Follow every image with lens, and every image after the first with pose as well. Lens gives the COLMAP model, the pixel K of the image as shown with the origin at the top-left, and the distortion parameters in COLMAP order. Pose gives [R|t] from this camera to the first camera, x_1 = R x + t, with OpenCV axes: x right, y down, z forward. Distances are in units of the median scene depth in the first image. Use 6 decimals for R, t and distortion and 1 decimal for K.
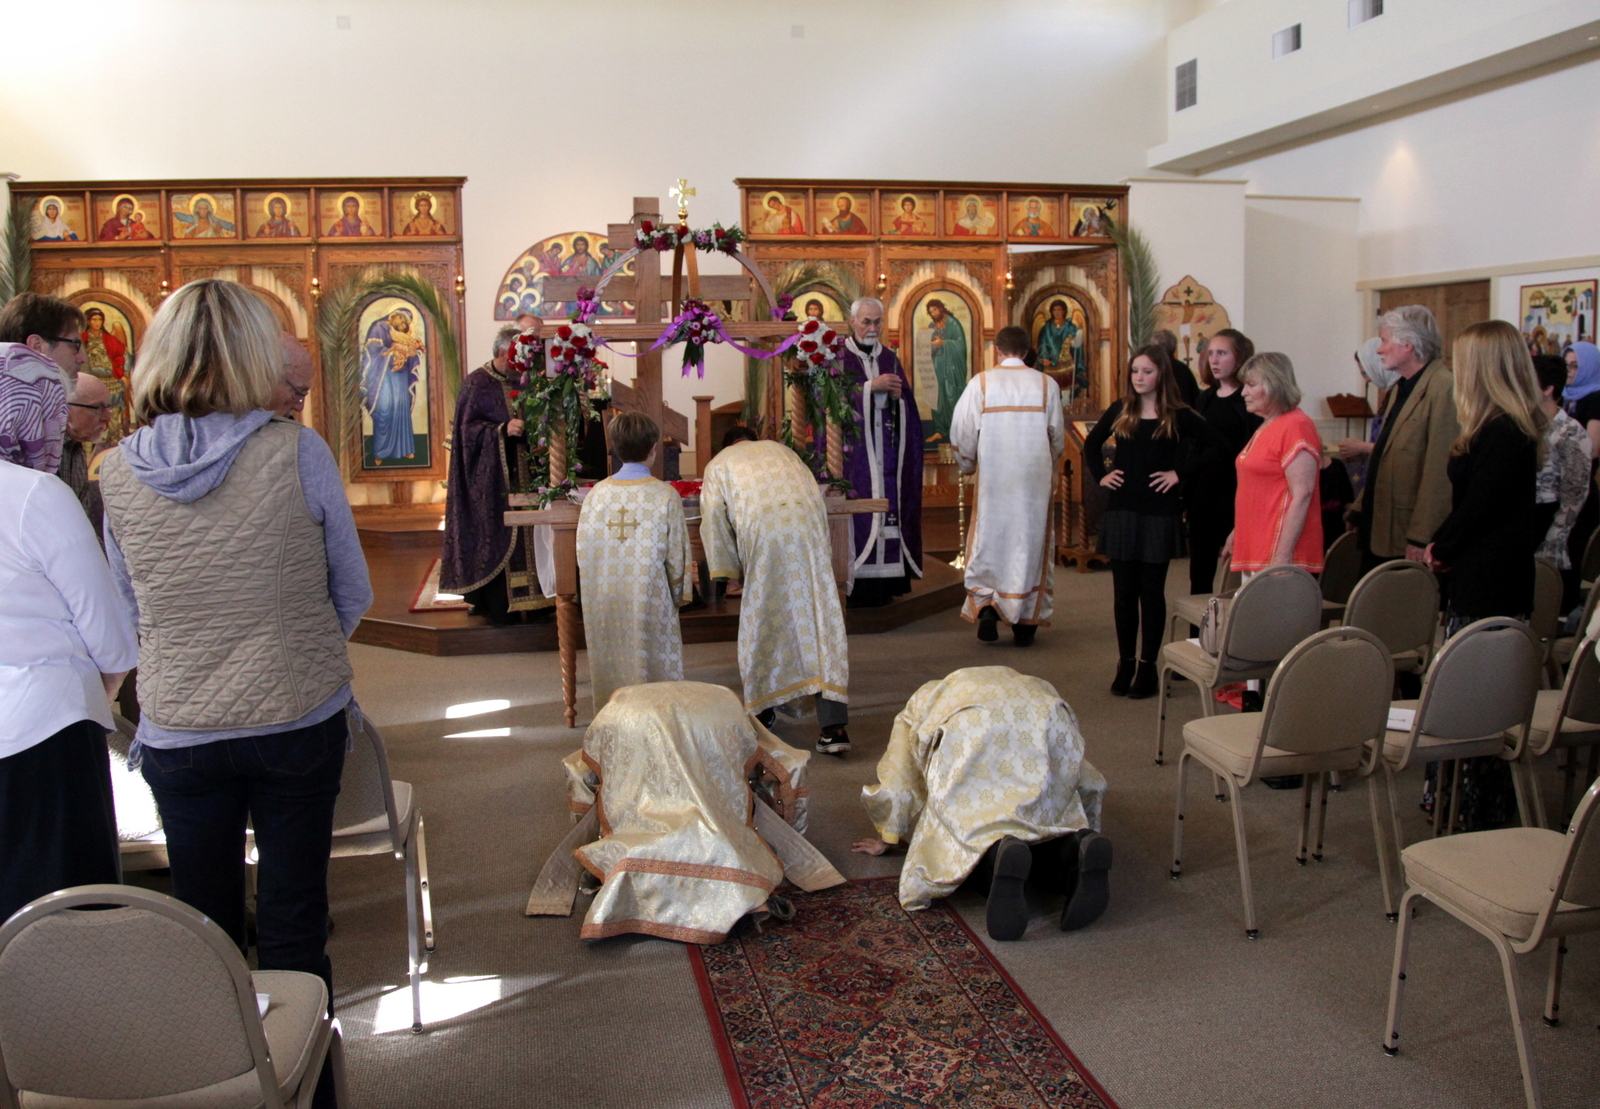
lens RADIAL K [[1319.8, 0, 756.9], [0, 1319.8, 505.2], [0, 0, 1]] dist [-0.097163, 0.006208]
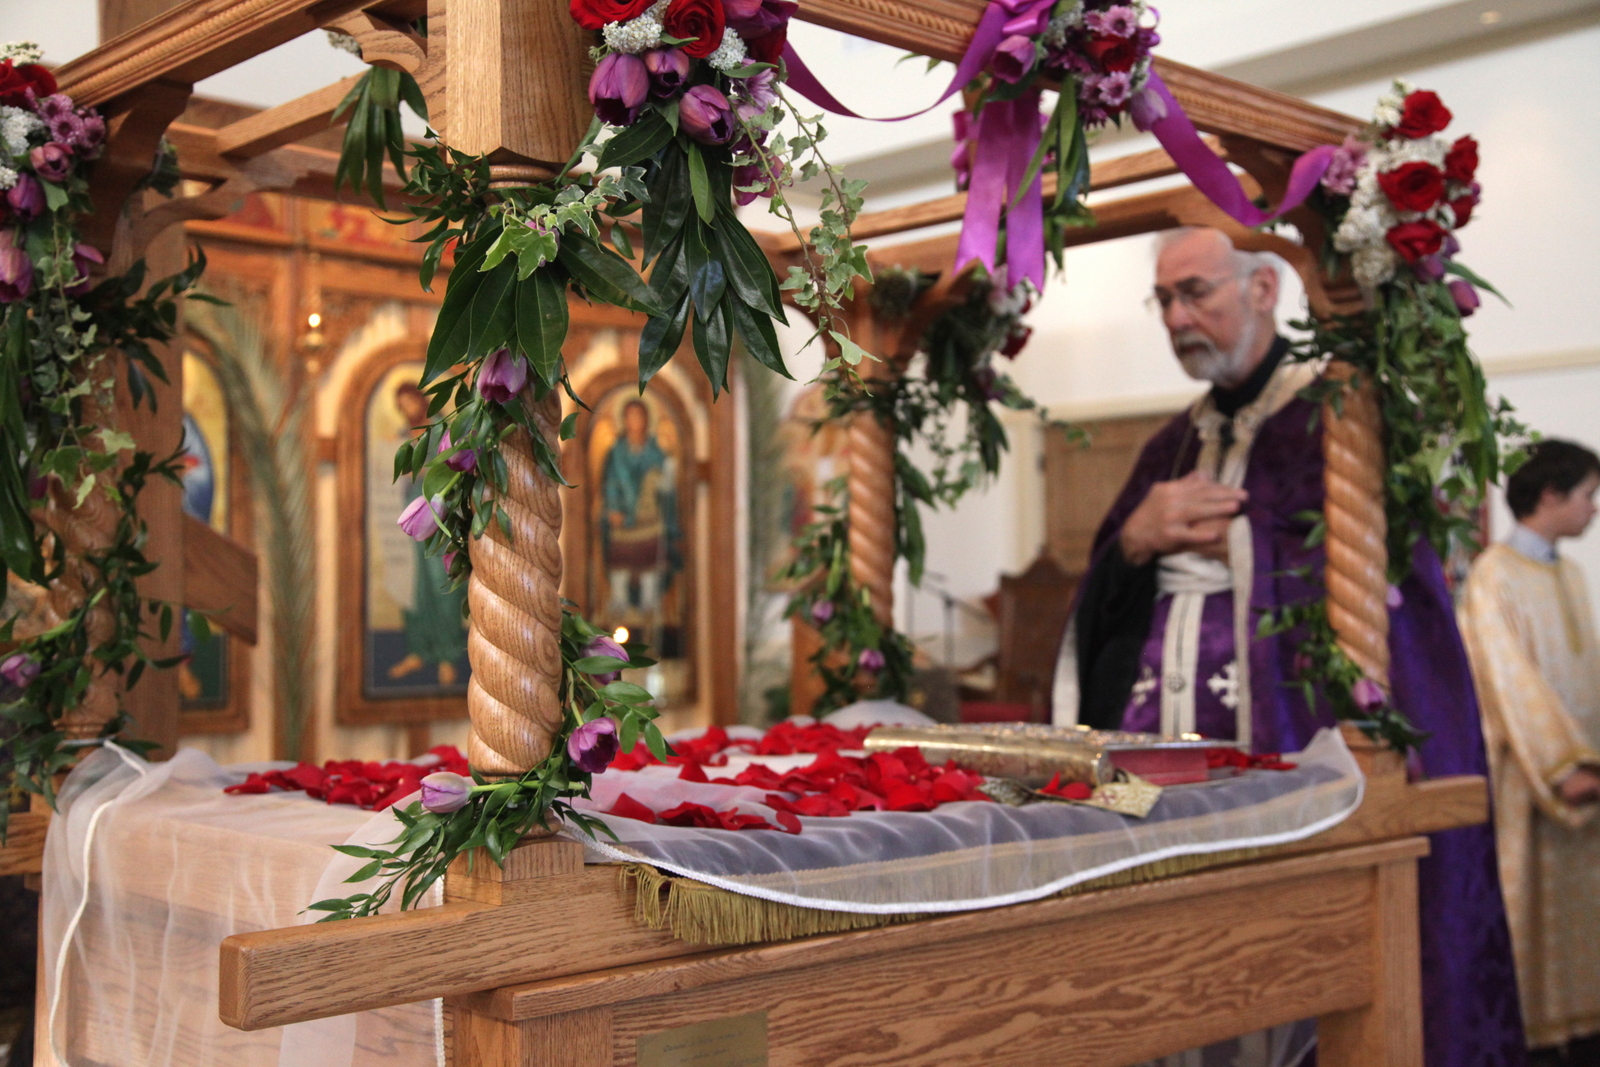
lens RADIAL K [[1865.9, 0, 800.0], [0, 1865.9, 533.5], [0, 0, 1]] dist [0.085678, 0.043497]
pose [[0.836381, 0.030191, 0.547316, -0.121463], [0.048115, 0.990584, -0.128170, -0.004842], [-0.546033, 0.133533, 0.827053, 0.355193]]
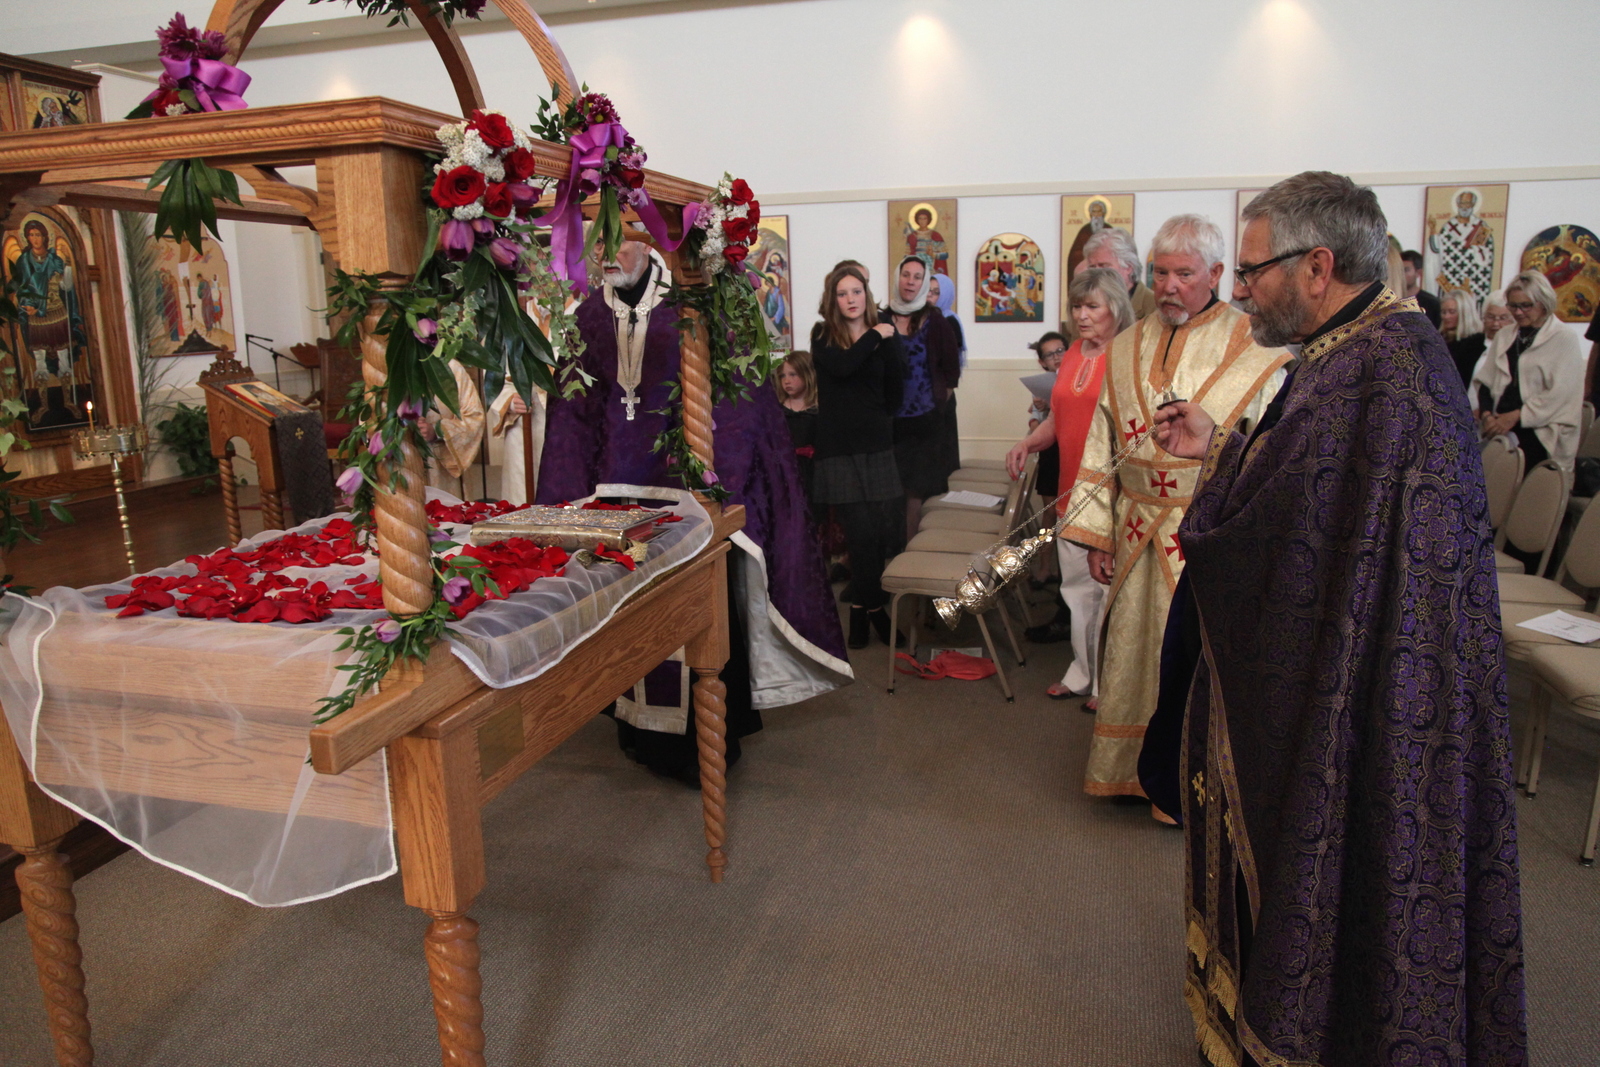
lens RADIAL K [[1146.8, 0, 800.0], [0, 1146.8, 533.5], [0, 0, 1]] dist [-0.106630, 0.071567]
pose [[0.412965, -0.172227, 0.894314, -0.170401], [0.106206, 0.984364, 0.140526, -0.029012], [-0.904533, 0.036949, 0.424800, 0.367133]]
